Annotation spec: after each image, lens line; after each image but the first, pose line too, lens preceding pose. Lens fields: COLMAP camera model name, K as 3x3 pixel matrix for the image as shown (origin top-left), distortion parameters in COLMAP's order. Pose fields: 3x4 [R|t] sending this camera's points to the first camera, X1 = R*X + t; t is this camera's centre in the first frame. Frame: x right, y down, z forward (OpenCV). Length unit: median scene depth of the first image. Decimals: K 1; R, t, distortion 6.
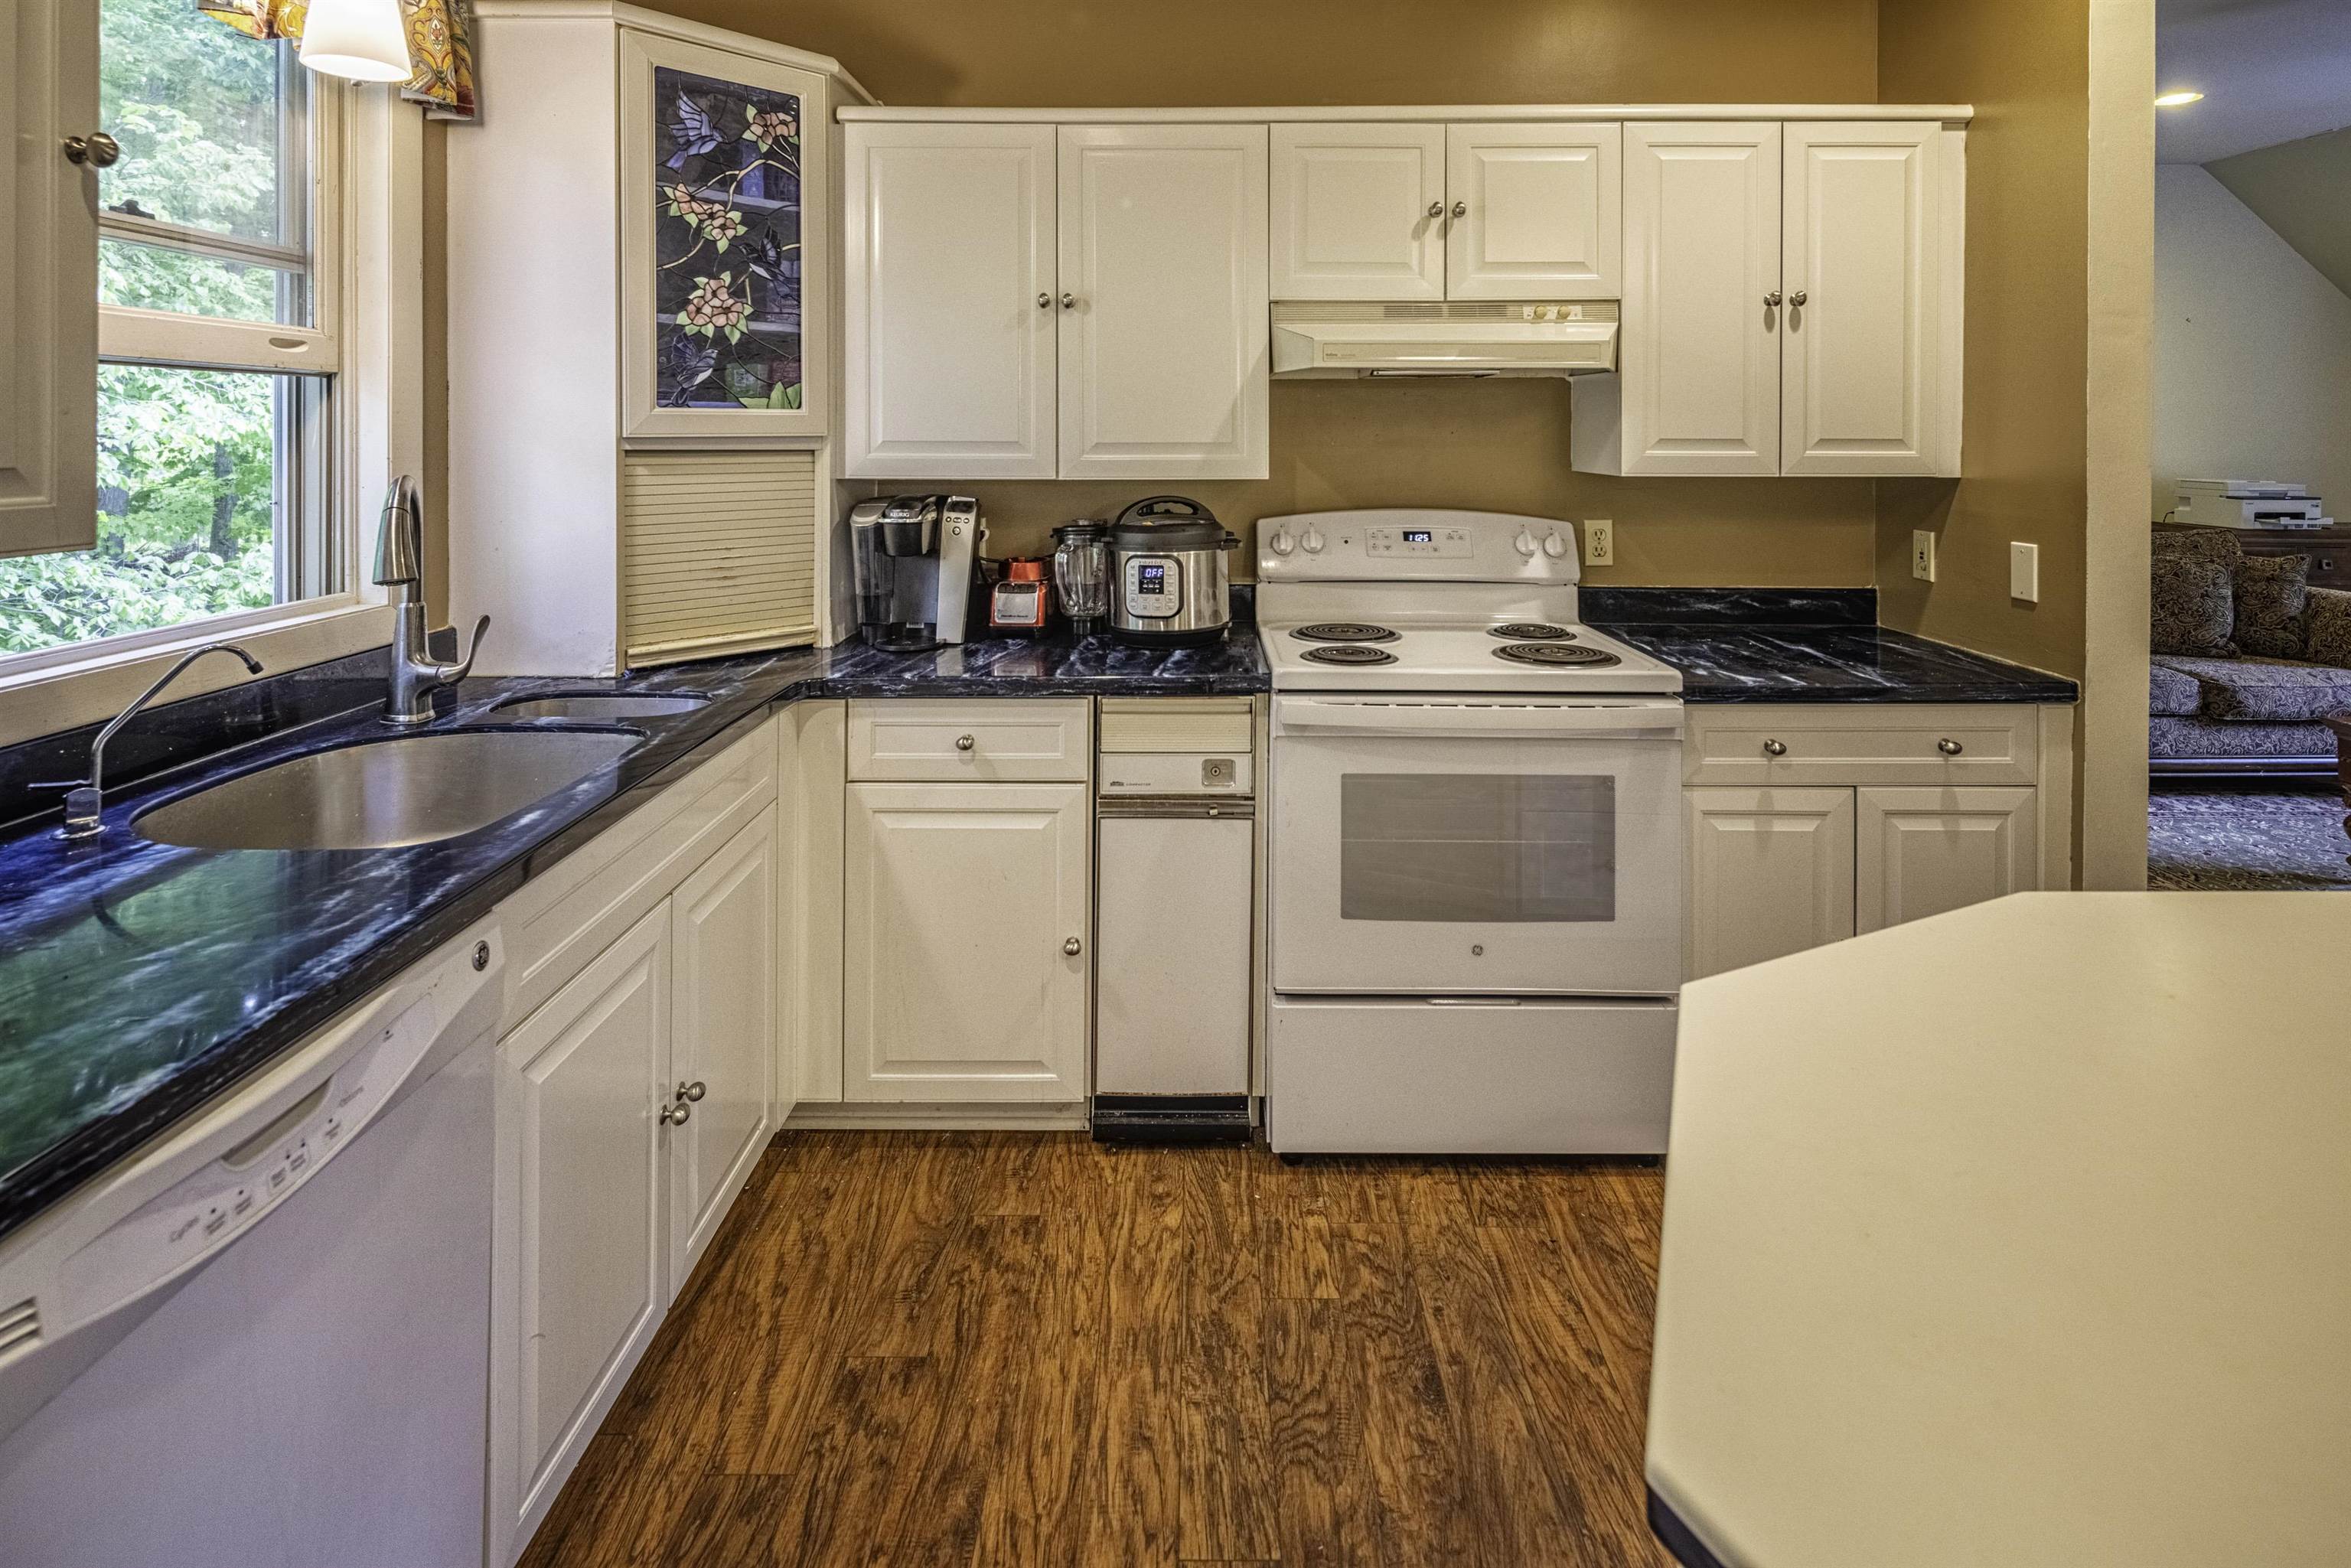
lens RADIAL K [[1168.4, 0, 1192.2], [0, 1168.4, 431.7], [0, 0, 1]] dist [0.001876, 0.000906]
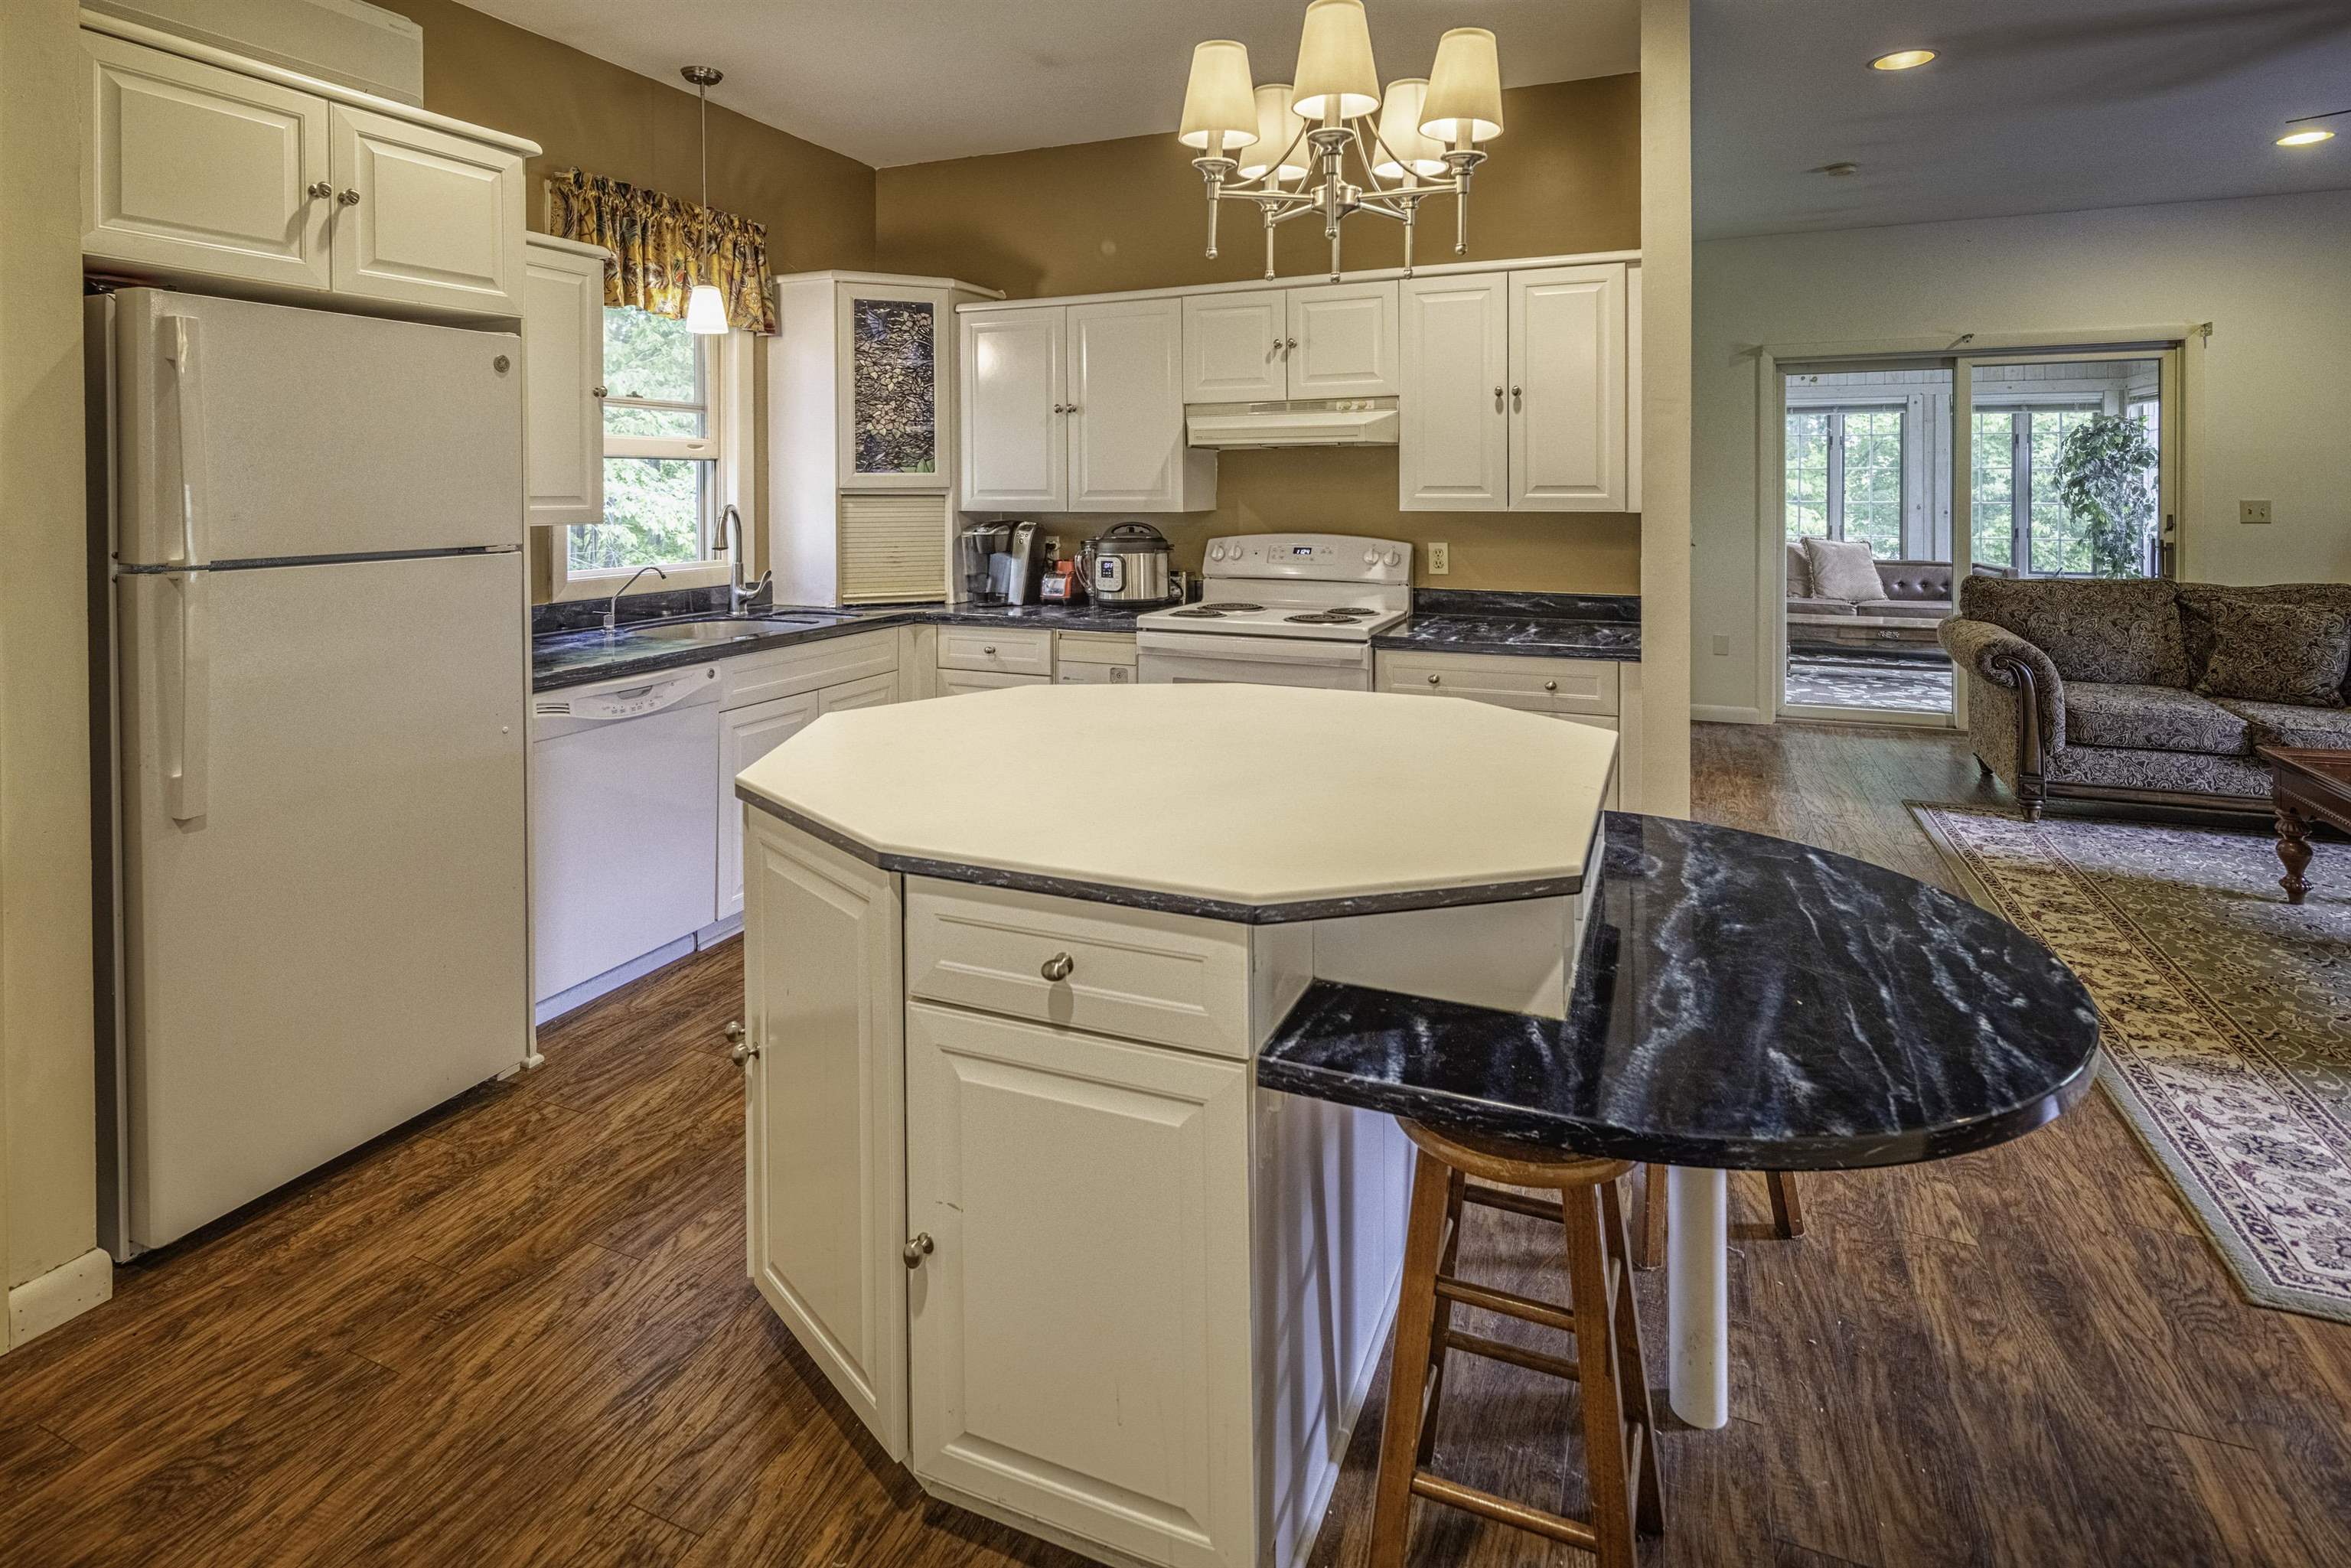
lens RADIAL K [[1168.4, 0, 1185.0], [0, 1168.4, 493.0], [0, 0, 1]] dist [0.001876, 0.000906]
pose [[0.926182, -0.003239, -0.377063, 0.699880], [0.004662, 0.999985, 0.002862, 0.009118], [0.377048, -0.004409, 0.926183, -0.537715]]
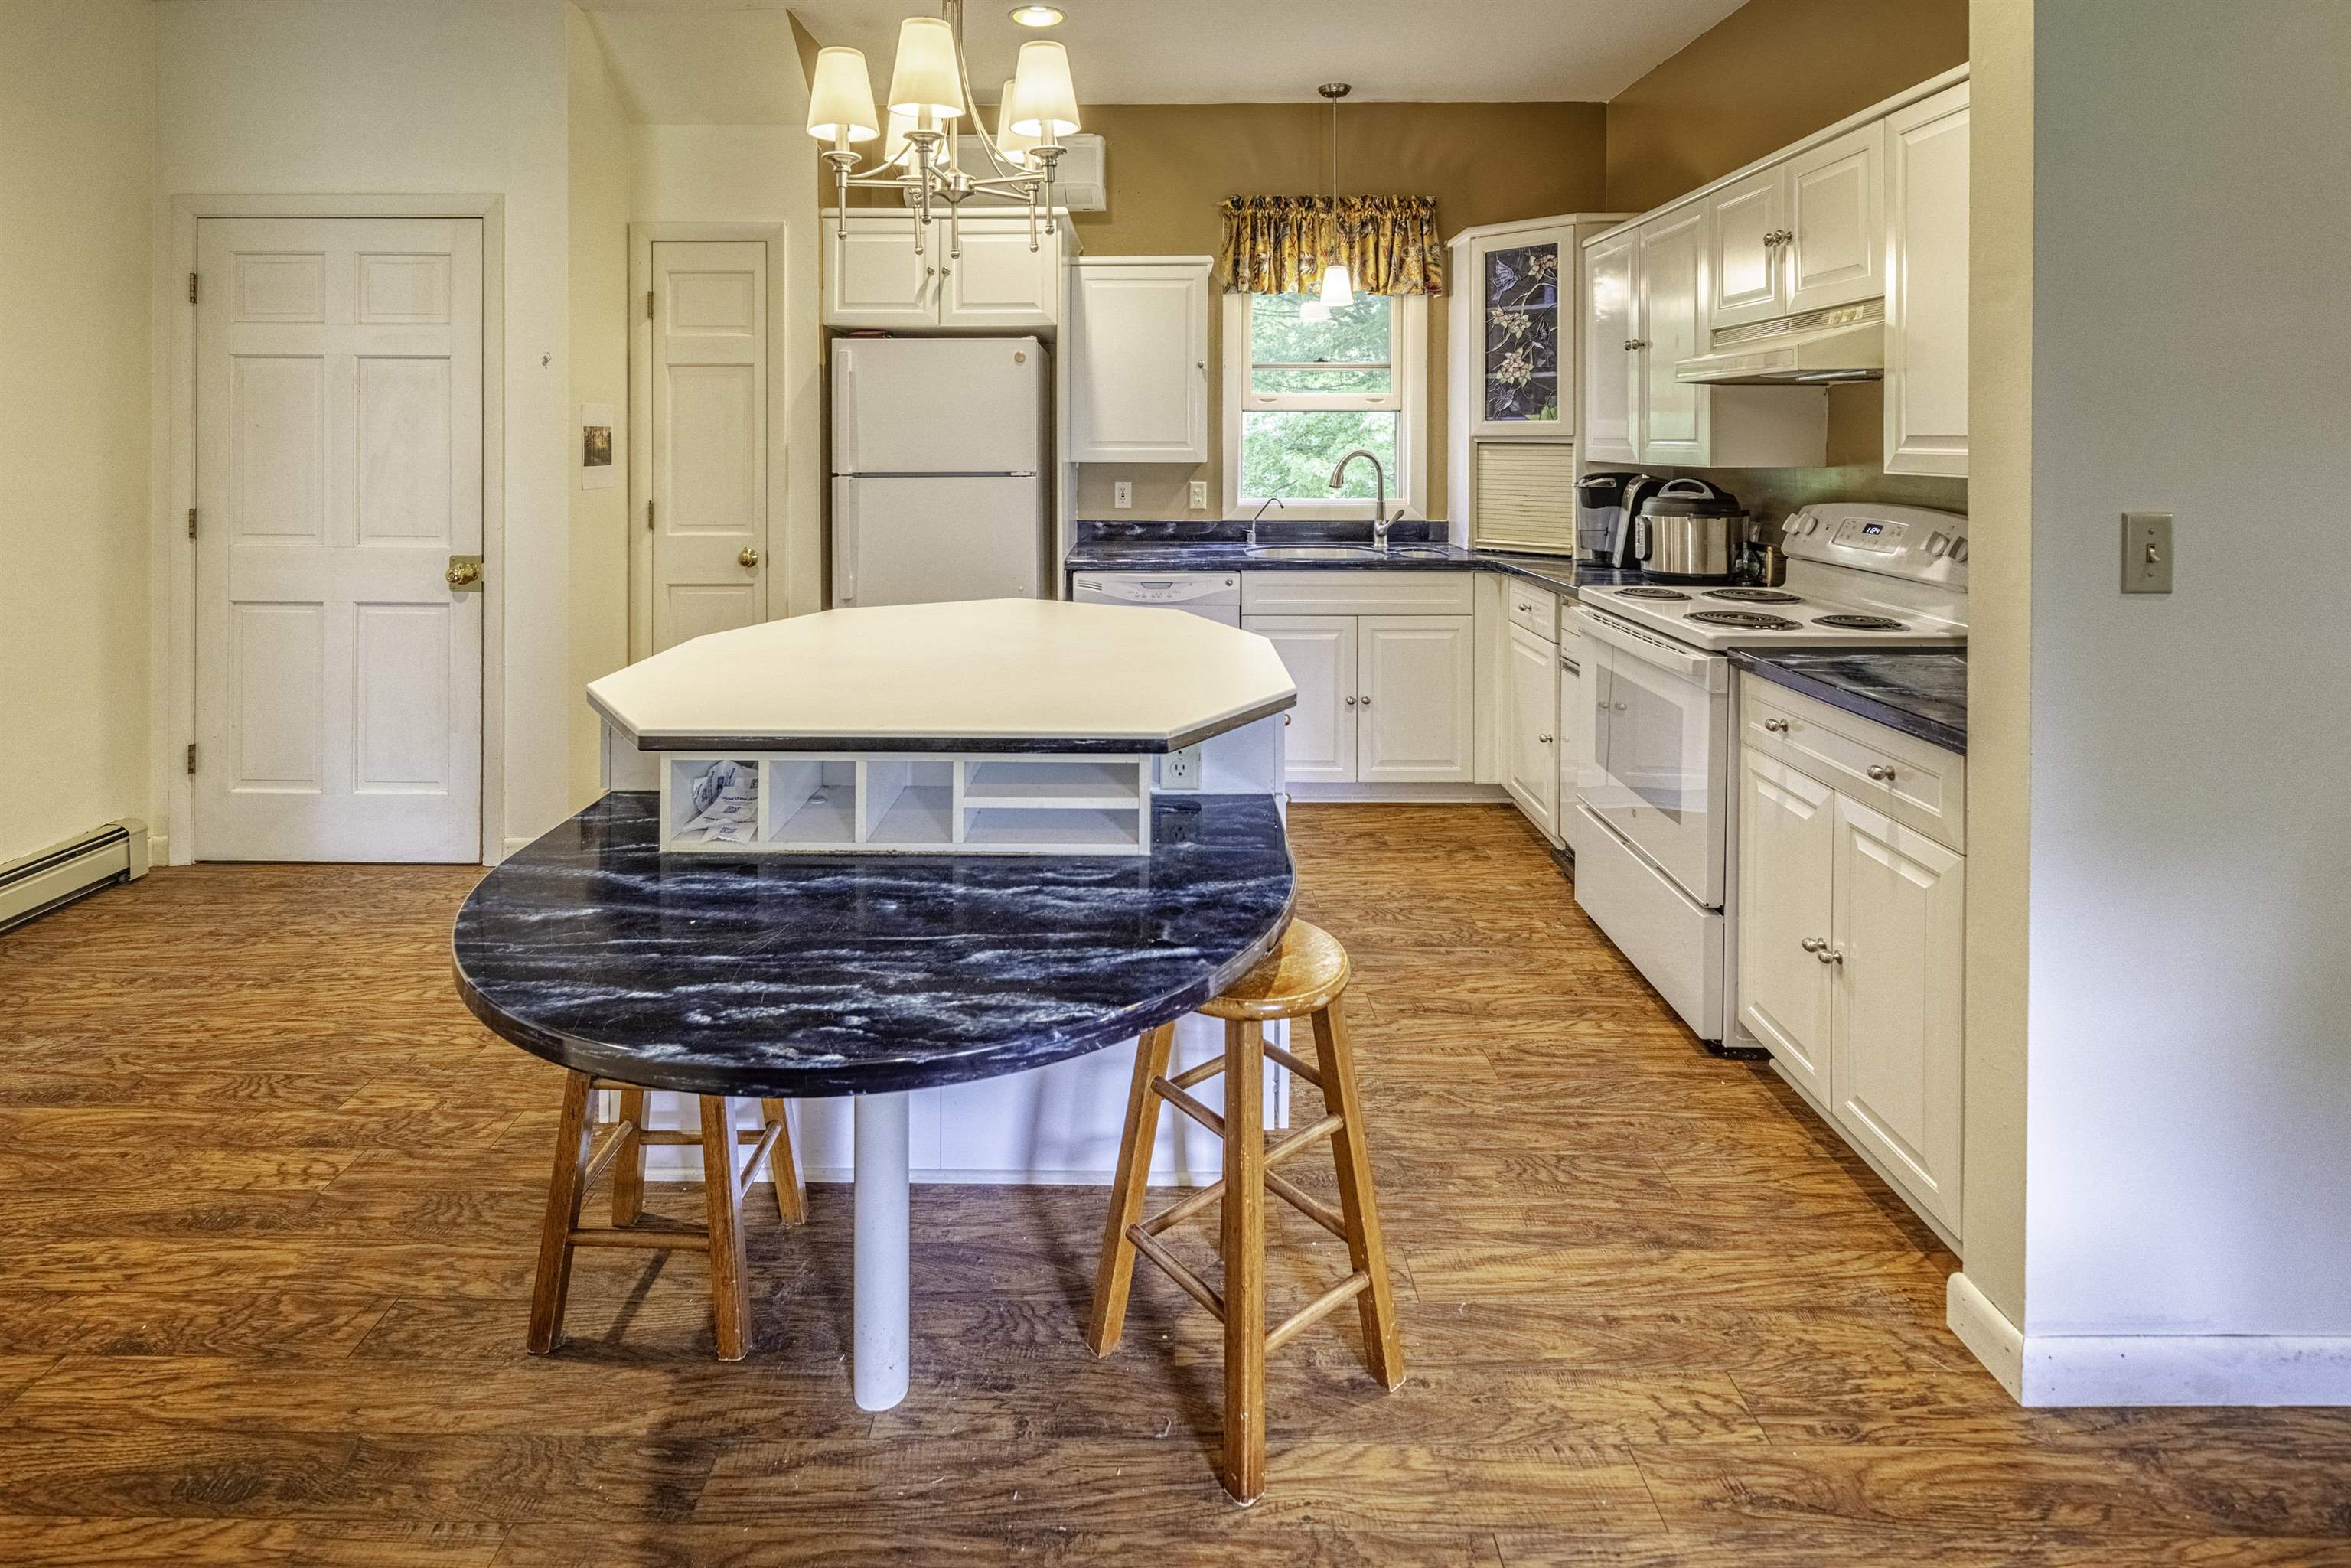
lens RADIAL K [[1168.4, 0, 1186.9], [0, 1168.4, 446.0], [0, 0, 1]] dist [0.001876, 0.000906]
pose [[-0.003478, 0.007818, -0.999963, 1.377607], [-0.000272, 0.999969, 0.007819, 0.005843], [0.999994, 0.000299, -0.003476, 0.432954]]
